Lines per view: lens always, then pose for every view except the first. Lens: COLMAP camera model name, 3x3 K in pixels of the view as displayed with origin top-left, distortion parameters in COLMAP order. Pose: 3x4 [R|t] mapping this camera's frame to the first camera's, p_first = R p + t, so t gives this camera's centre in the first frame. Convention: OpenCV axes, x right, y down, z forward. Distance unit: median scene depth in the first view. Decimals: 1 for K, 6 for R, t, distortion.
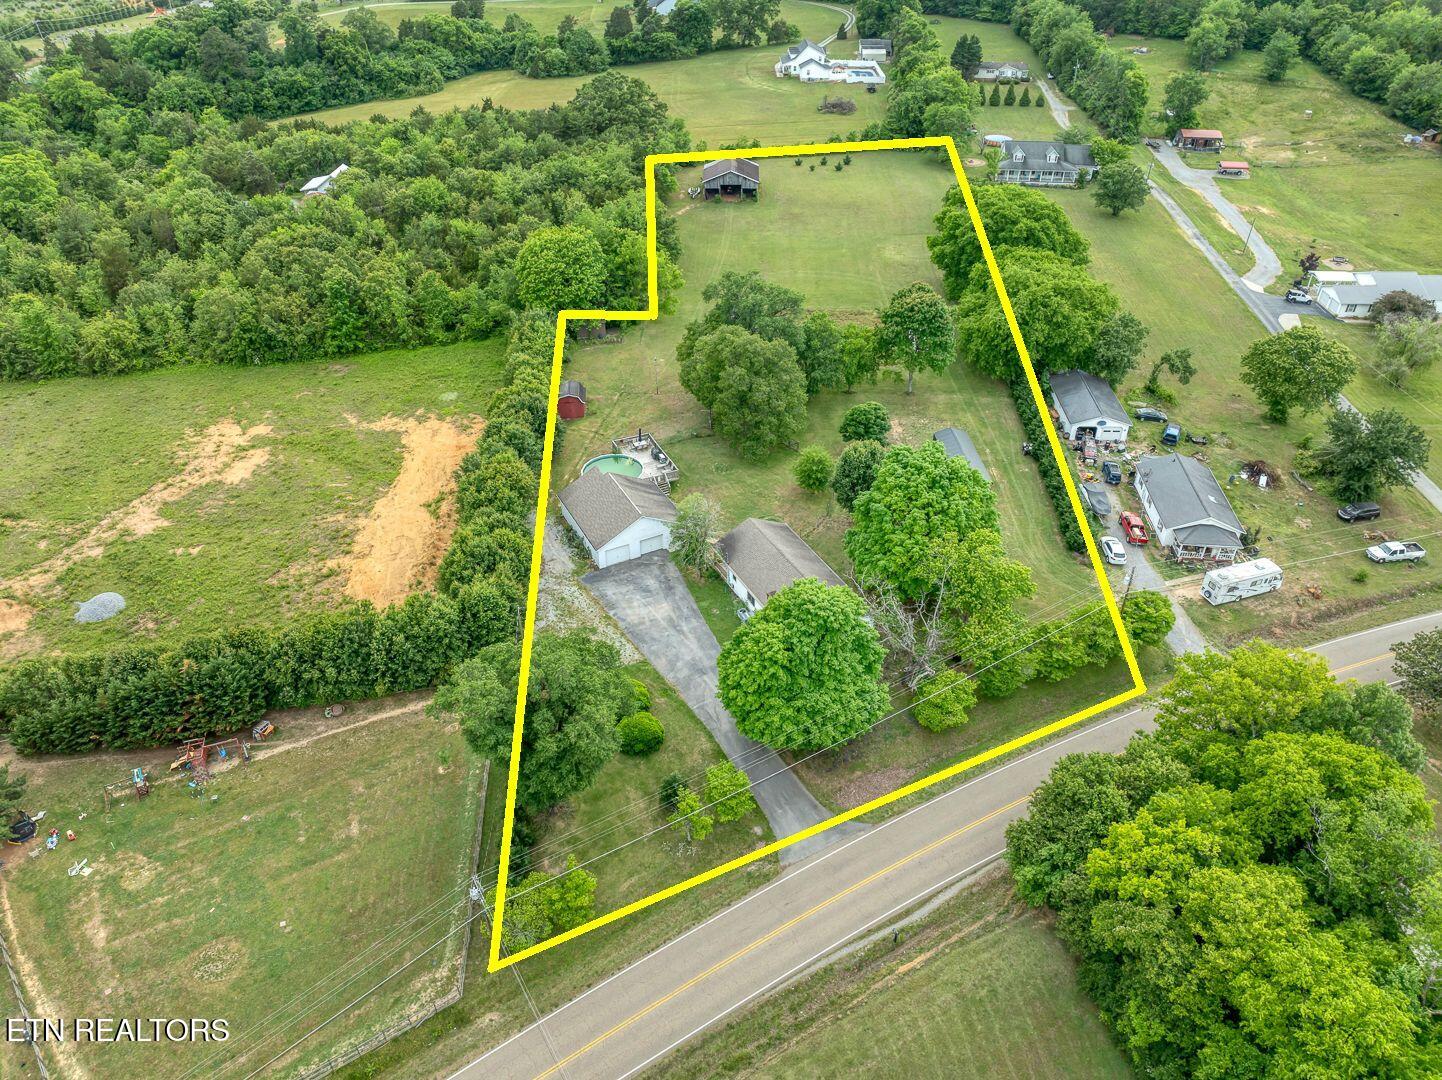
lens RADIAL K [[1008.6, 0, 721.0], [0, 1008.6, 540.0], [0, 0, 1]] dist [-0.059634, 0.031841]
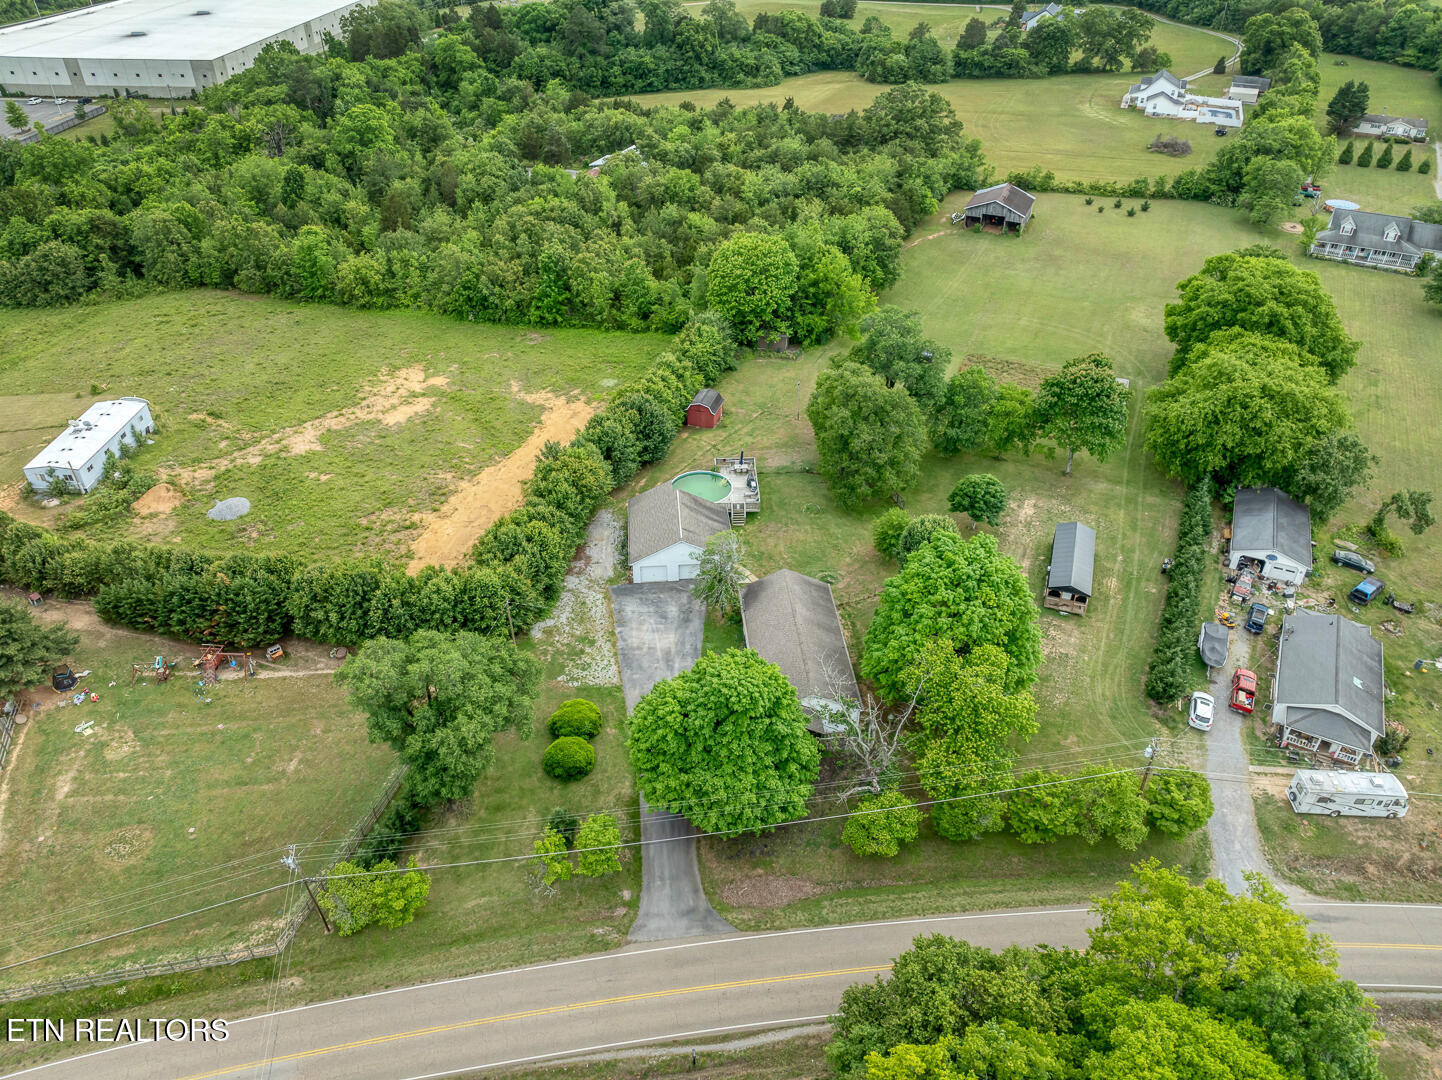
lens RADIAL K [[1008.6, 0, 721.0], [0, 1008.6, 540.0], [0, 0, 1]] dist [-0.059634, 0.031841]
pose [[0.924606, 0.228638, -0.304679, 0.170452], [-0.229099, 0.972782, 0.034752, -0.045427], [0.304332, 0.037670, 0.951821, 0.061140]]
